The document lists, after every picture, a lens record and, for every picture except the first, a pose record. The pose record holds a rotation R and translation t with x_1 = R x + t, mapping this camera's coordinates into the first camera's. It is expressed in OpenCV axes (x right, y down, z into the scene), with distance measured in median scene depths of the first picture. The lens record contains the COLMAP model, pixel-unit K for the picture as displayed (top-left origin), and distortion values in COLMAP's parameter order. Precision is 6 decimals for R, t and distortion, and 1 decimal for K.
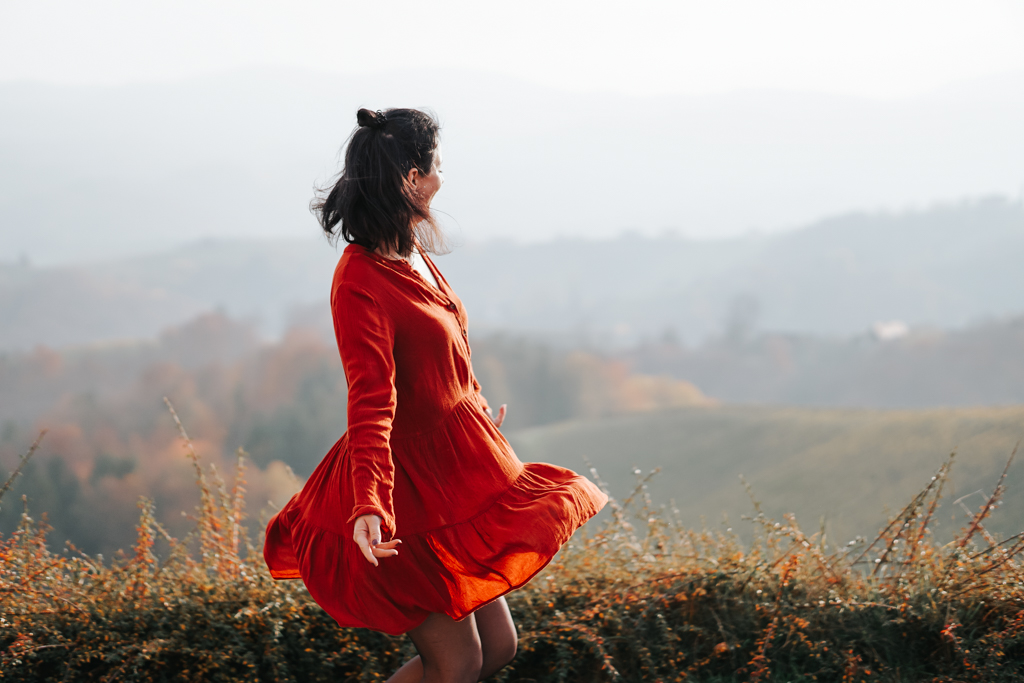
lens RADIAL K [[2421.1, 0, 512.0], [0, 2421.1, 341.5], [0, 0, 1]] dist [0.441764, 5.480542]
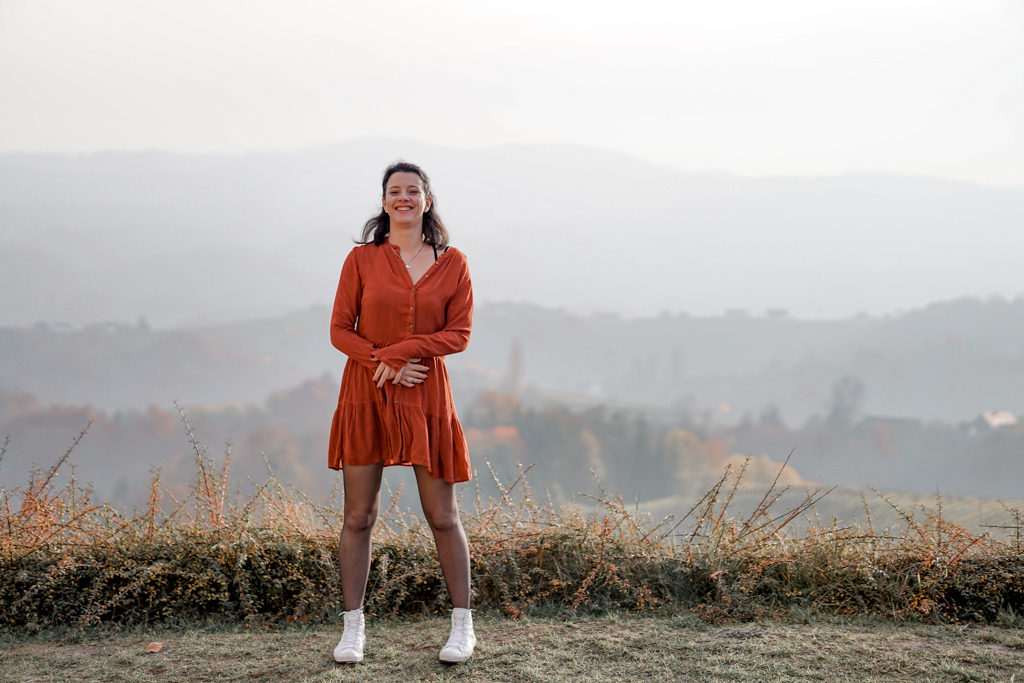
lens RADIAL K [[2421.1, 0, 512.0], [0, 2421.1, 341.5], [0, 0, 1]] dist [0.441764, 5.480542]
pose [[0.998540, 0.029560, -0.045204, 0.116693], [-0.030933, 0.999072, -0.029970, 0.027477], [0.044277, 0.031324, 0.998528, -0.402323]]
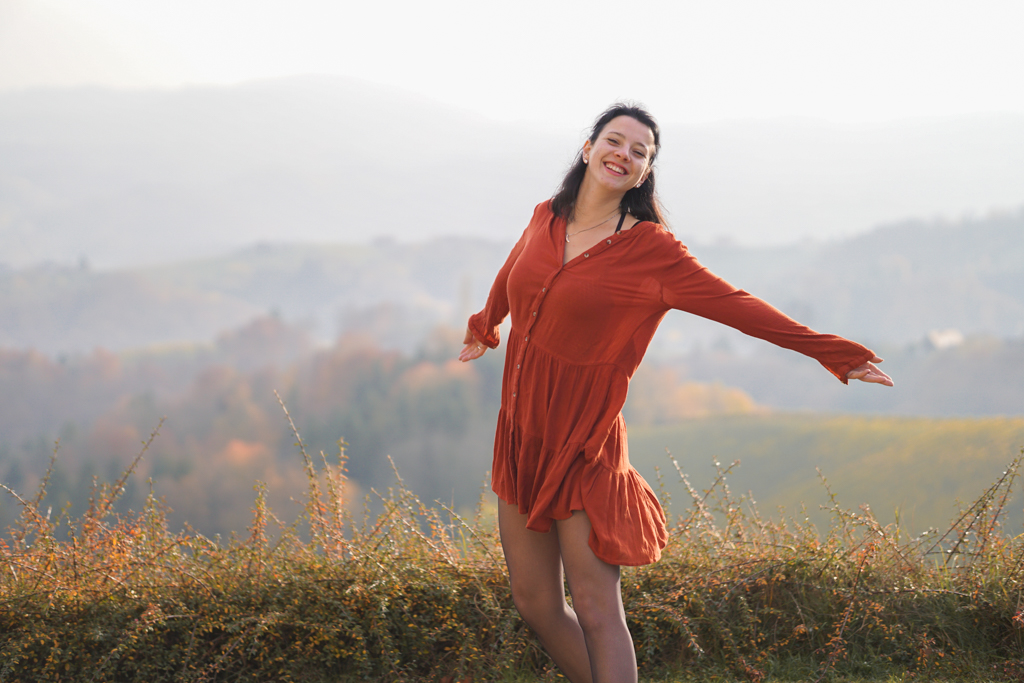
lens RADIAL K [[2421.1, 0, 512.0], [0, 2421.1, 341.5], [0, 0, 1]] dist [0.441764, 5.480542]
pose [[0.999750, 0.007558, -0.021022, -0.017256], [-0.007611, 0.999968, -0.002429, 0.004079], [0.021003, 0.002588, 0.999776, -0.063057]]
